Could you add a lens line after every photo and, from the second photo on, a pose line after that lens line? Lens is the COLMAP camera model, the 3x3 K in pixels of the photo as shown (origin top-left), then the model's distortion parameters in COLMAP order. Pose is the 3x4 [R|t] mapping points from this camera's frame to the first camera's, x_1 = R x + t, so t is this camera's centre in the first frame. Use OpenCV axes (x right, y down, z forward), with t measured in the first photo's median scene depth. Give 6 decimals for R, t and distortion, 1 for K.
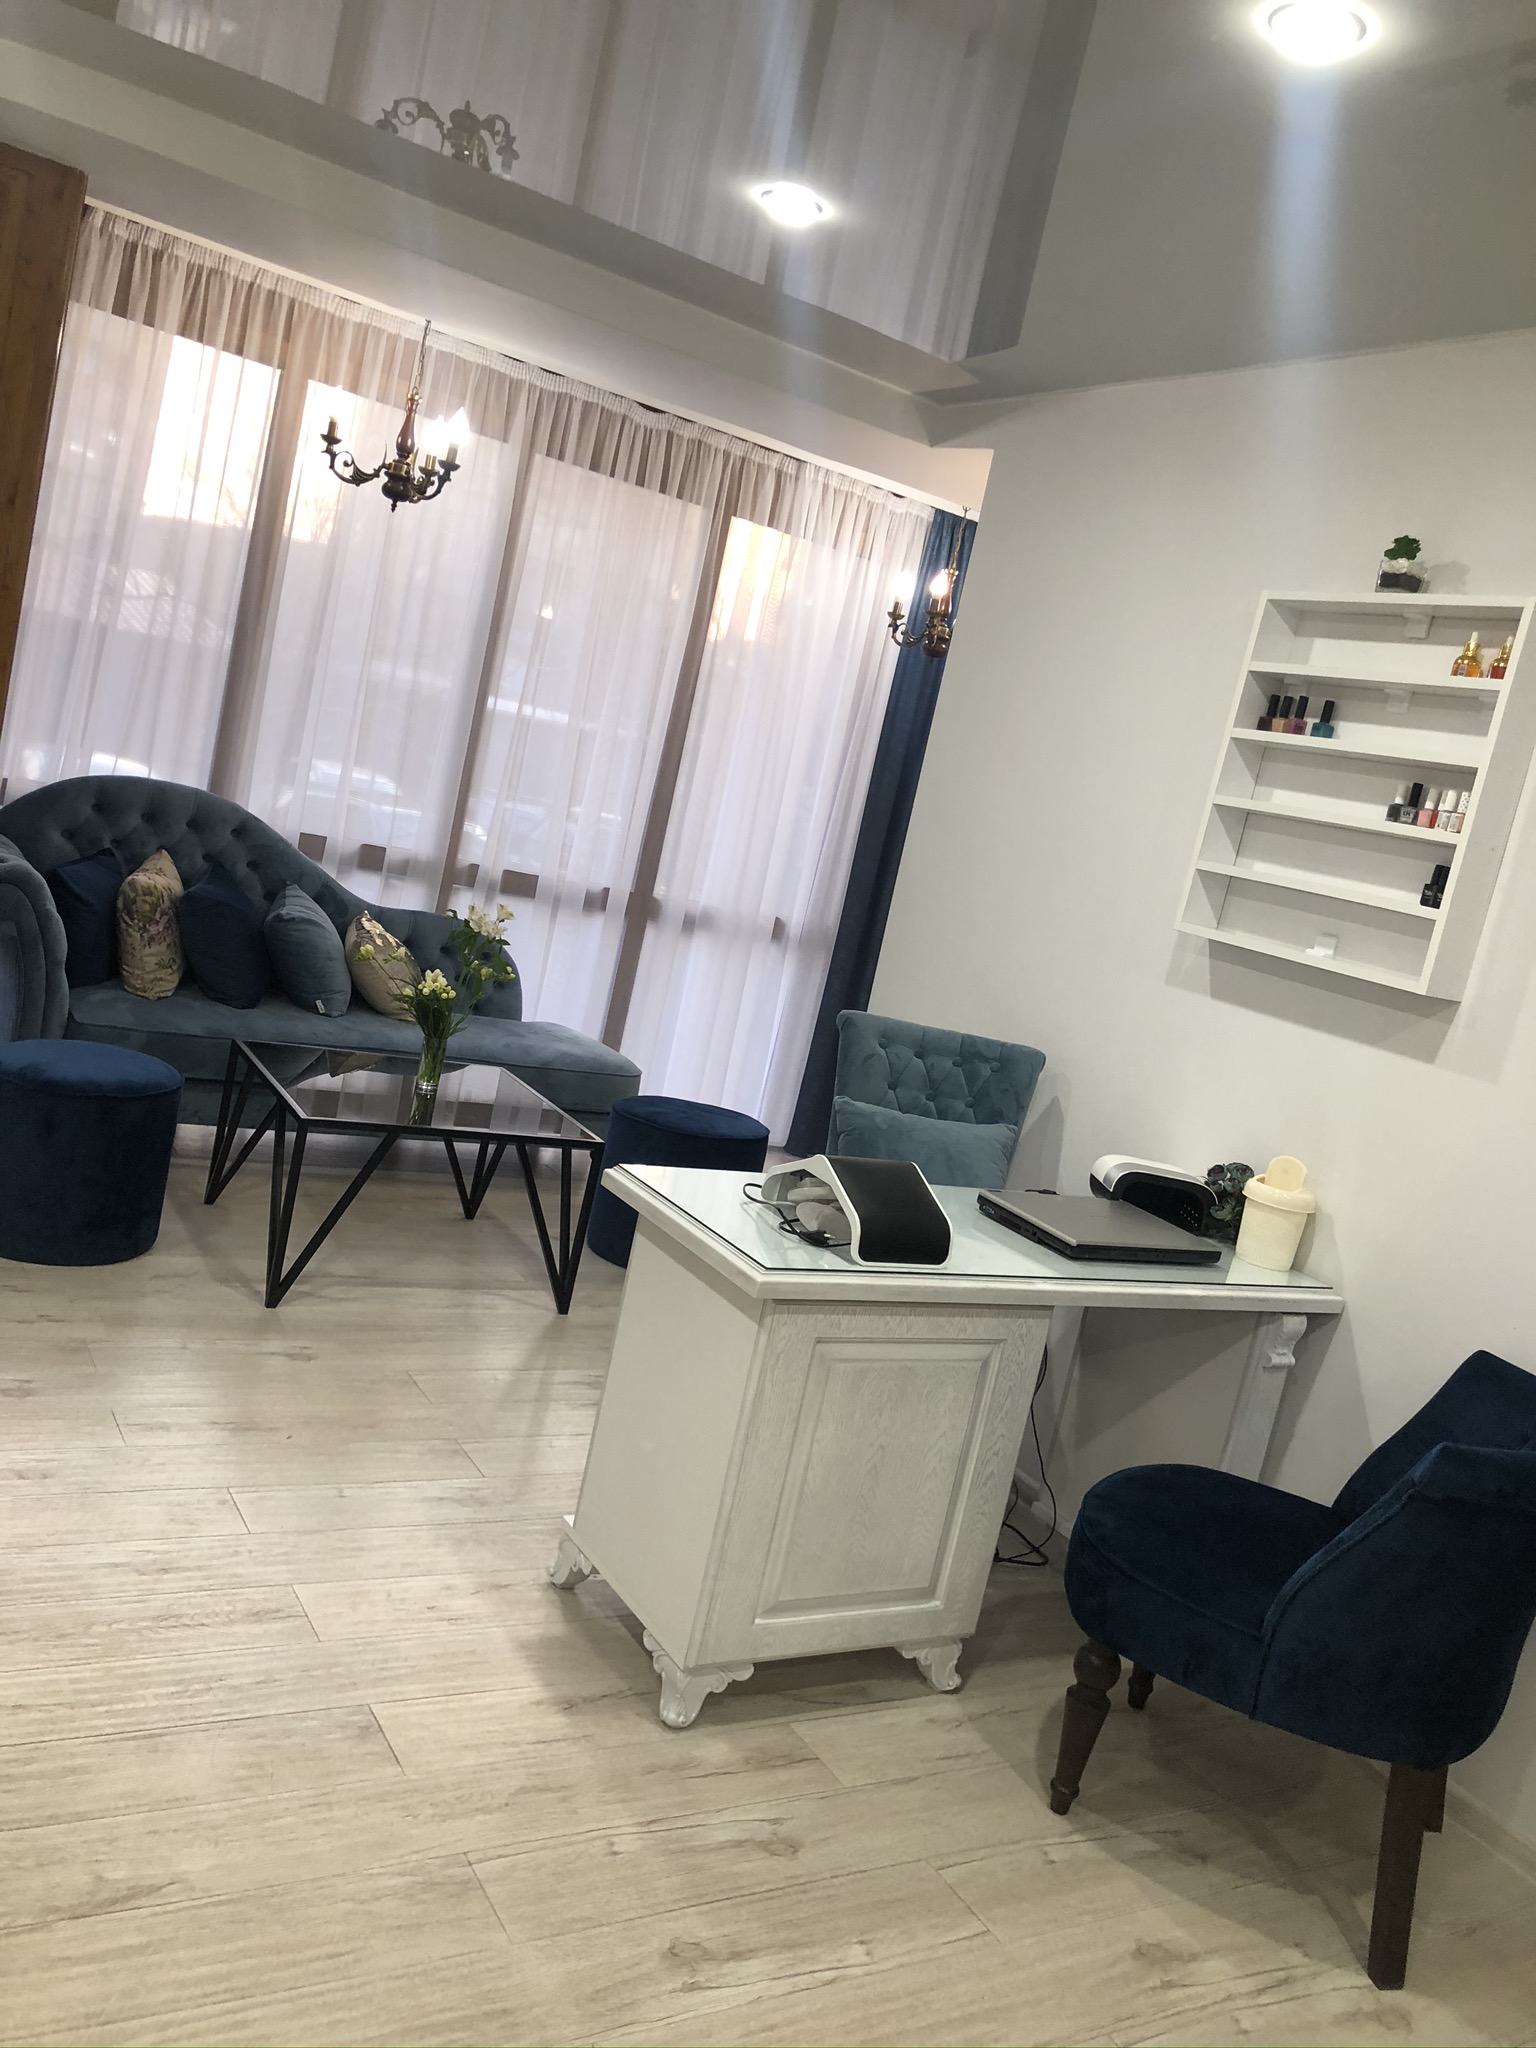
lens RADIAL K [[1728.1, 0, 768.0], [0, 1728.1, 1024.0], [0, 0, 1]] dist [0.047615, 0.007790]
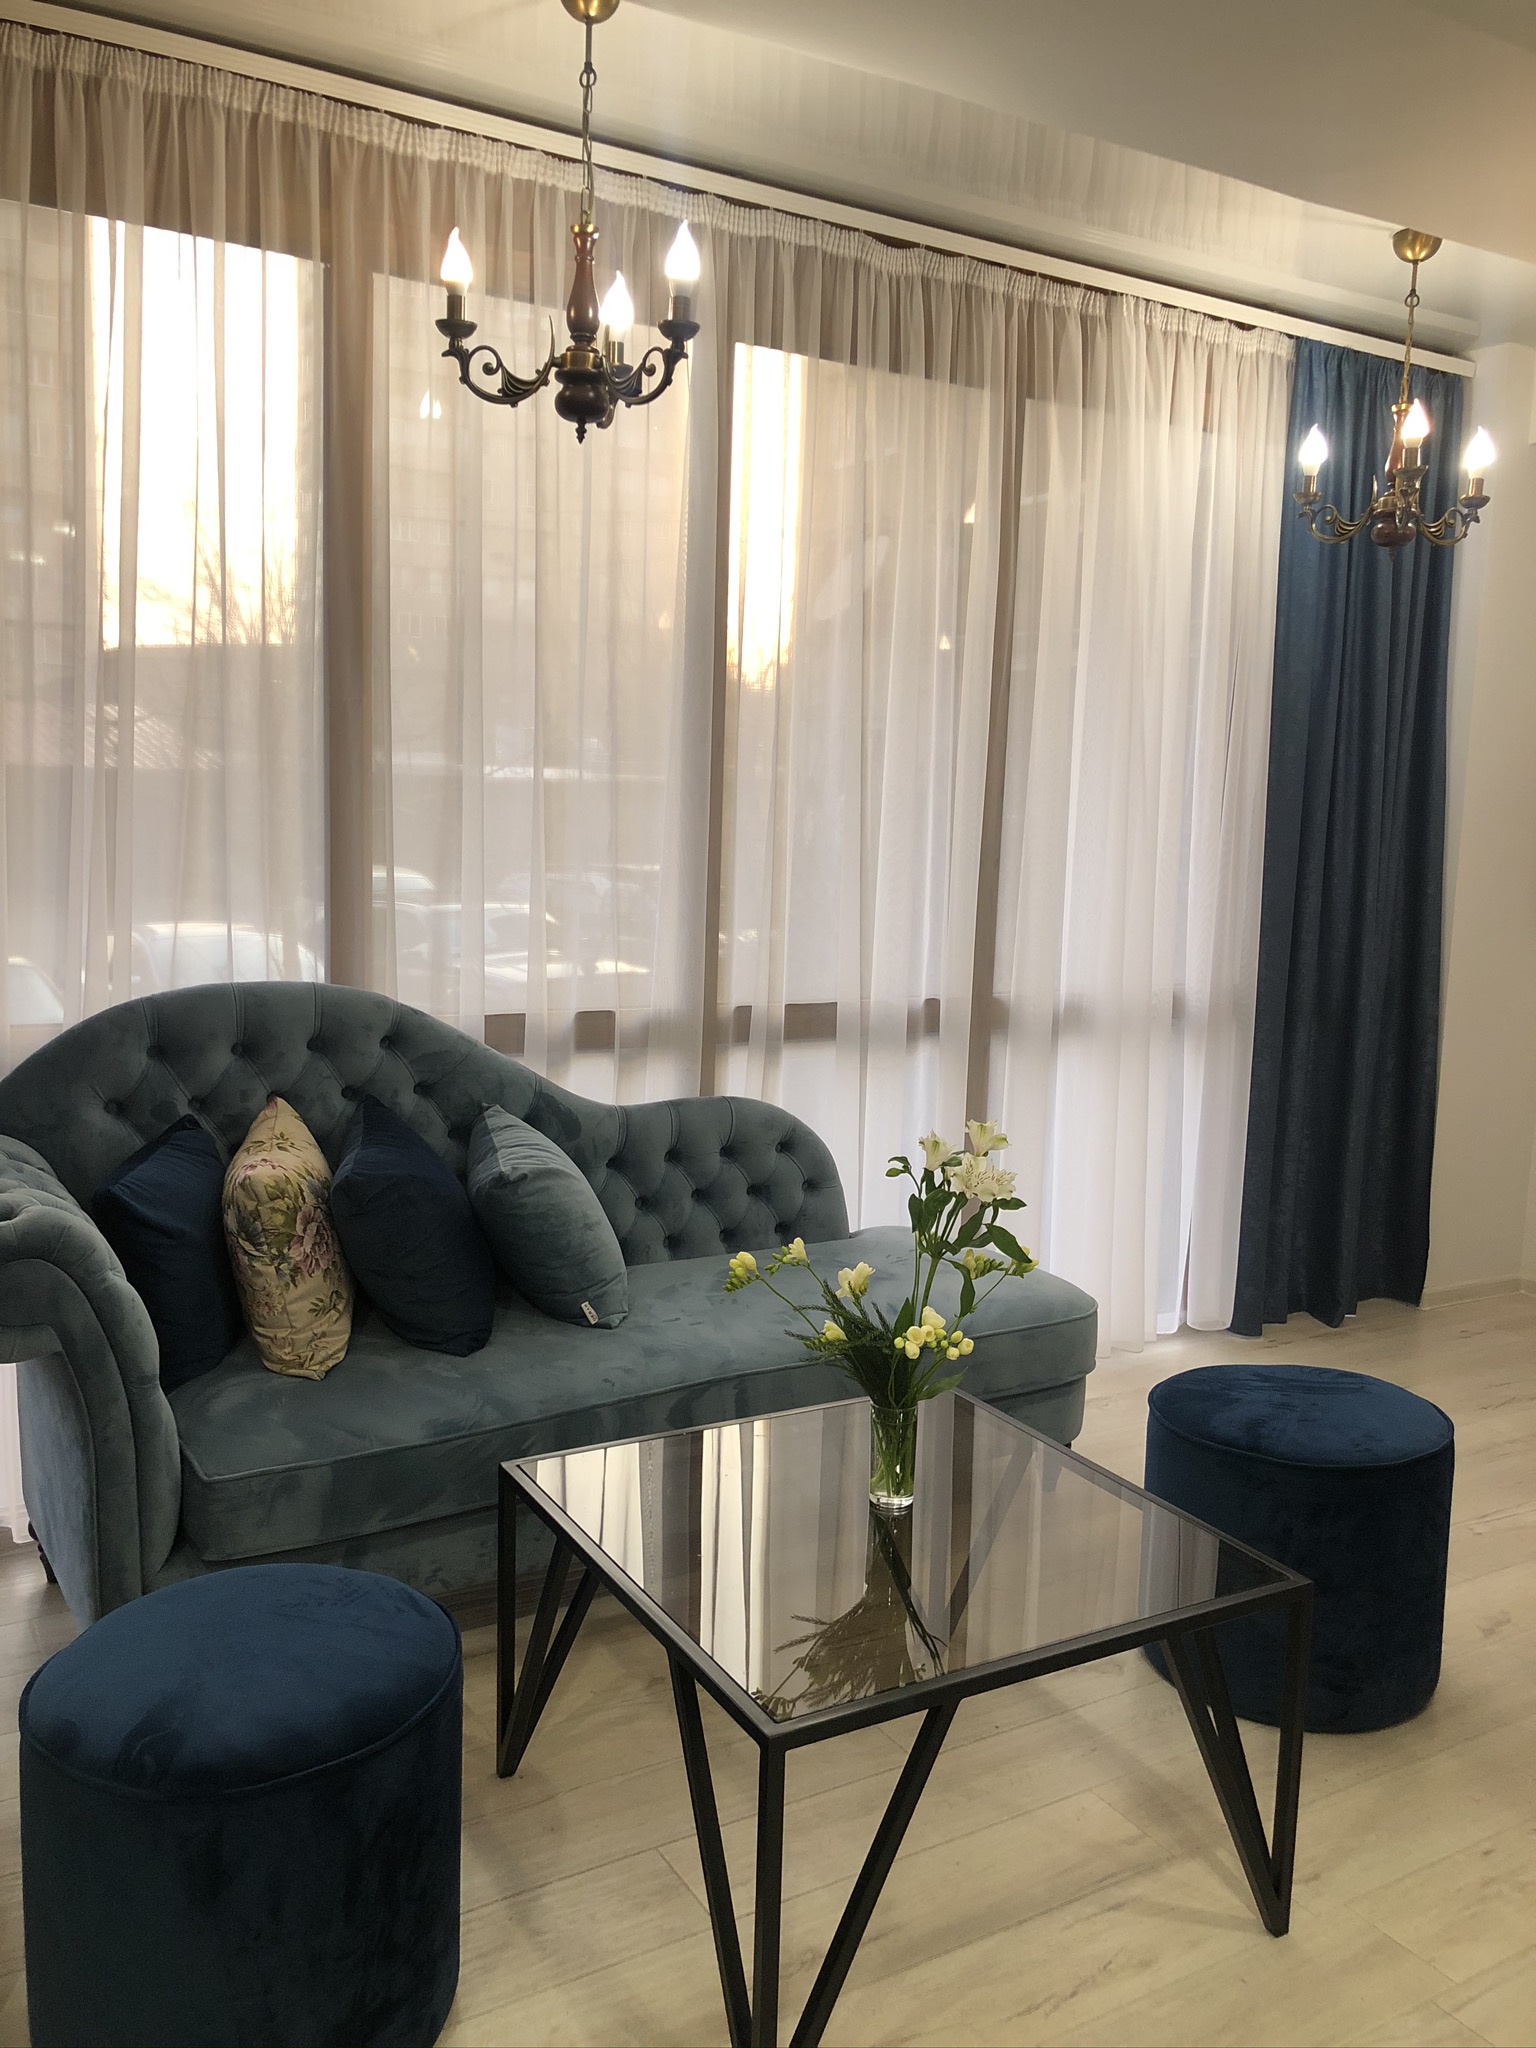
lens RADIAL K [[1689.7, 0, 770.8], [0, 1689.7, 1012.7], [0, 0, 1]] dist [0.103696, -0.122279]
pose [[0.982541, -0.185678, -0.011666, -0.172807], [0.185494, 0.982527, -0.015246, -0.089240], [0.014293, 0.012816, 0.999816, 0.428070]]
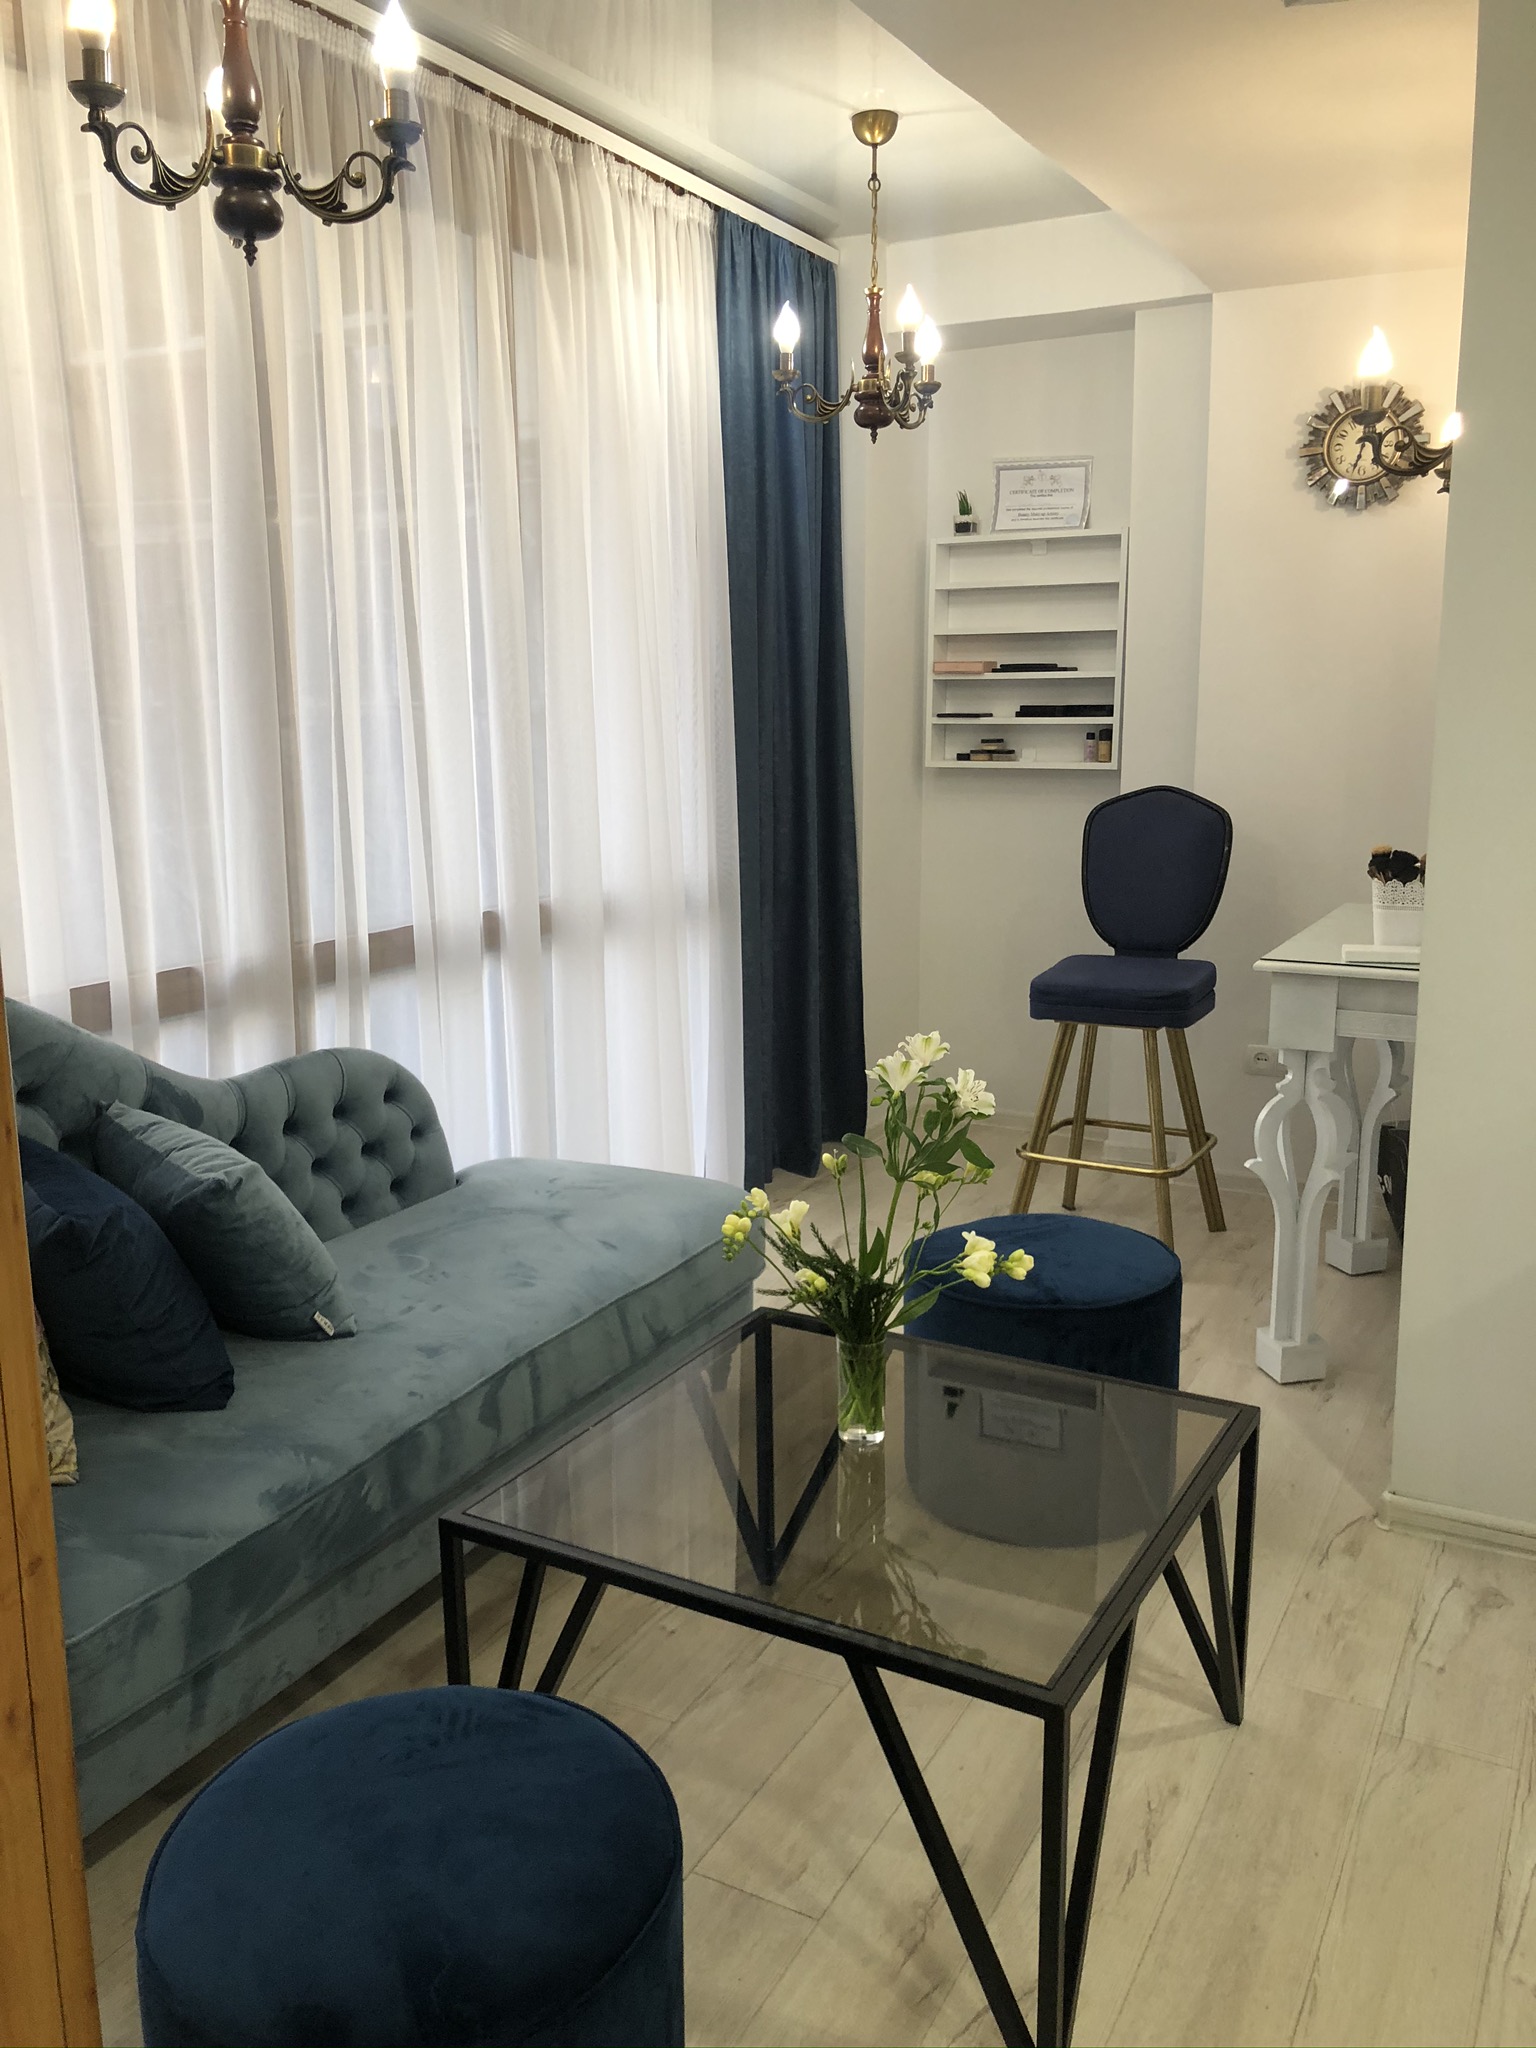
lens RADIAL K [[1715.3, 0, 763.0], [0, 1715.3, 1015.2], [0, 0, 1]] dist [0.001998, 0.075389]
pose [[0.832027, -0.319697, 0.453350, -0.348081], [0.269074, 0.947243, 0.174155, -0.144917], [-0.485109, -0.022917, 0.874153, 0.513406]]
